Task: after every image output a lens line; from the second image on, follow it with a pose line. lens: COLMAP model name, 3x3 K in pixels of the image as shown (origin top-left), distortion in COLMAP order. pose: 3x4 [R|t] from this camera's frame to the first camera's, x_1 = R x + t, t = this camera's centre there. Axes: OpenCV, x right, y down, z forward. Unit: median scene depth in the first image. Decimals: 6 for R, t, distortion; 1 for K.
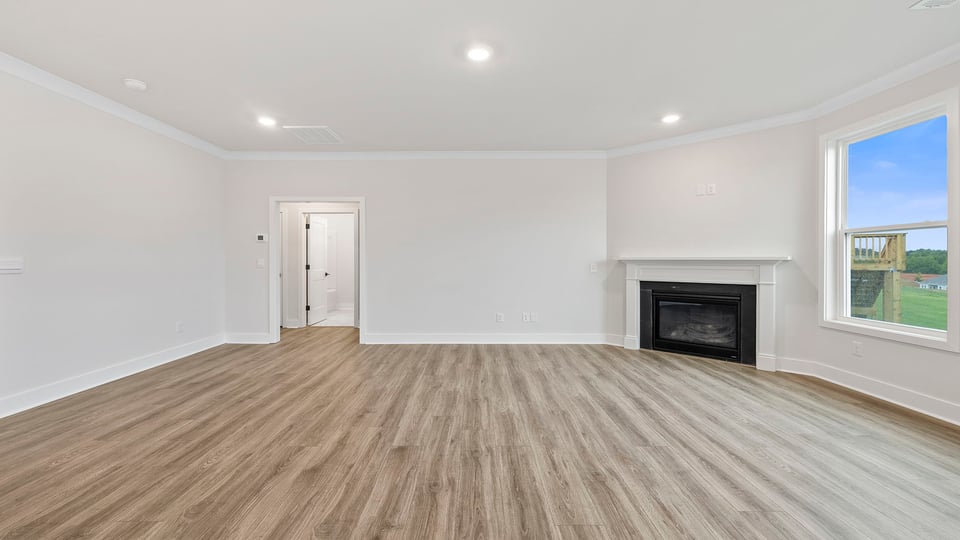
lens RADIAL K [[411.9, 0, 473.3], [0, 411.9, 261.8], [0, 0, 1]] dist [0.000655, 0.000118]
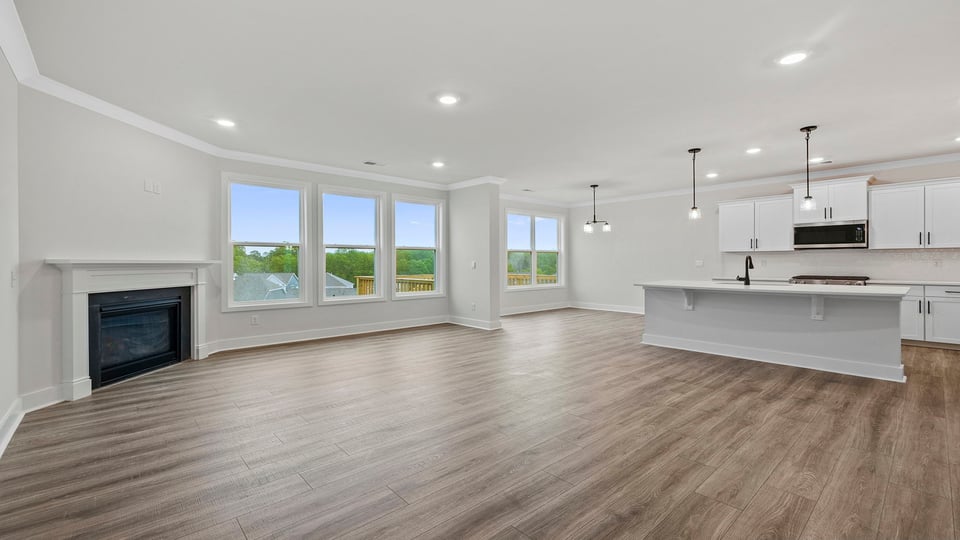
lens RADIAL K [[407.9, 0, 473.1], [0, 407.9, 265.4], [0, 0, 1]] dist [-0.001060, 0.000134]
pose [[-0.666880, -0.001100, 0.745165, -0.644673], [0.003946, 0.999980, 0.005009, -0.001761], [-0.745155, 0.006281, -0.666862, 1.190464]]
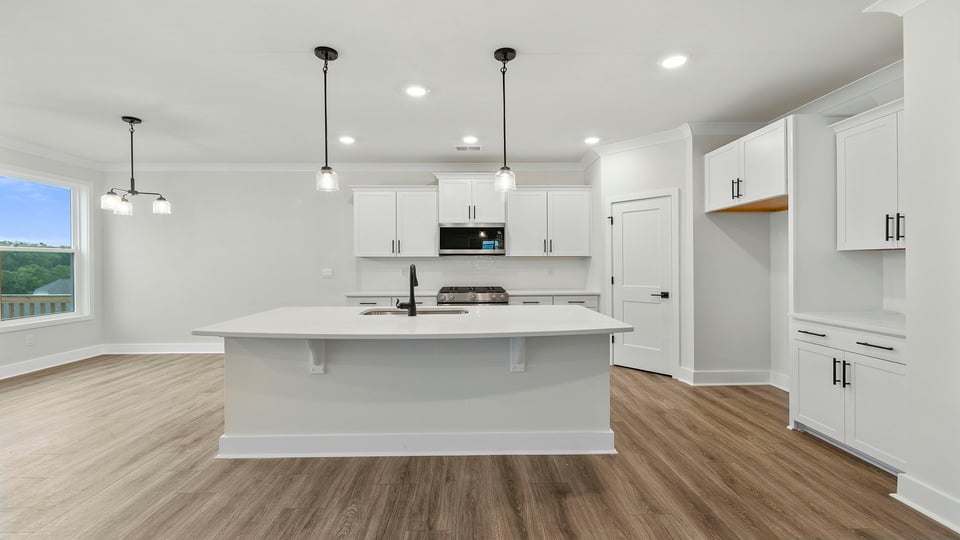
lens RADIAL K [[407.9, 0, 473.1], [0, 407.9, 265.4], [0, 0, 1]] dist [-0.001060, 0.000134]
pose [[-0.999698, 0.006328, -0.023744, -0.380385], [0.006269, 0.999977, 0.002561, -0.020937], [0.023760, 0.002412, -0.999715, 0.496656]]
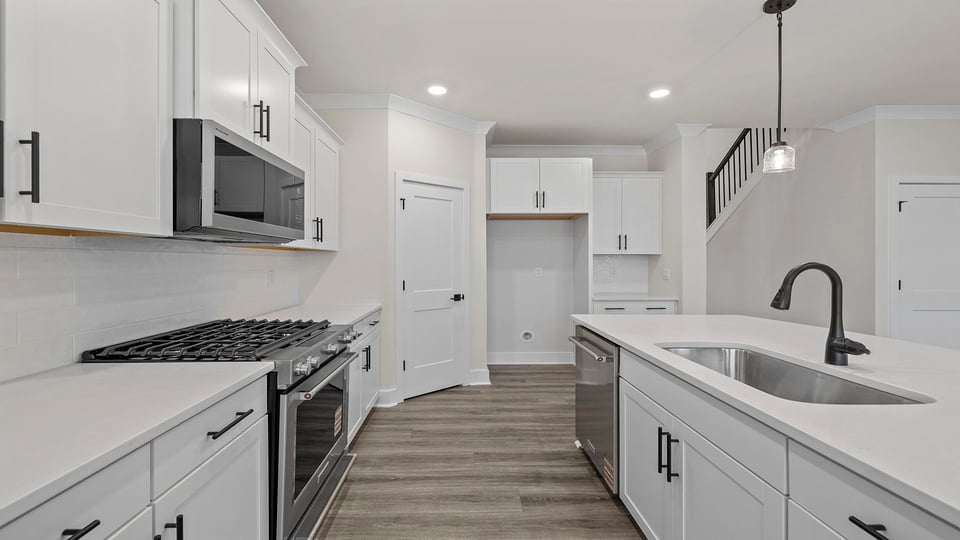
lens RADIAL K [[411.9, 0, 473.3], [0, 411.9, 261.8], [0, 0, 1]] dist [0.000655, 0.000118]
pose [[0.025881, 0.003699, -0.999658, 0.045007], [0.000283, 0.999993, 0.003707, -0.024835], [0.999665, -0.000379, 0.025880, -0.498669]]
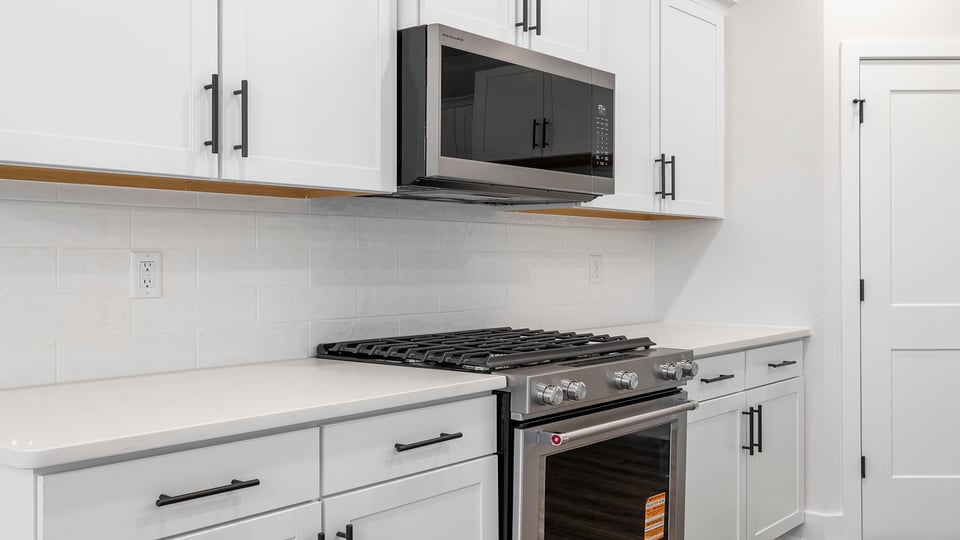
lens RADIAL K [[951.3, 0, 478.5], [0, 951.3, 258.1], [0, 0, 1]] dist [0.004961, -0.009593]
pose [[-0.631455, 0.002230, -0.775410, 0.110666], [0.002531, 0.999996, 0.000814, -0.005562], [0.775409, -0.001448, -0.631458, -0.338465]]
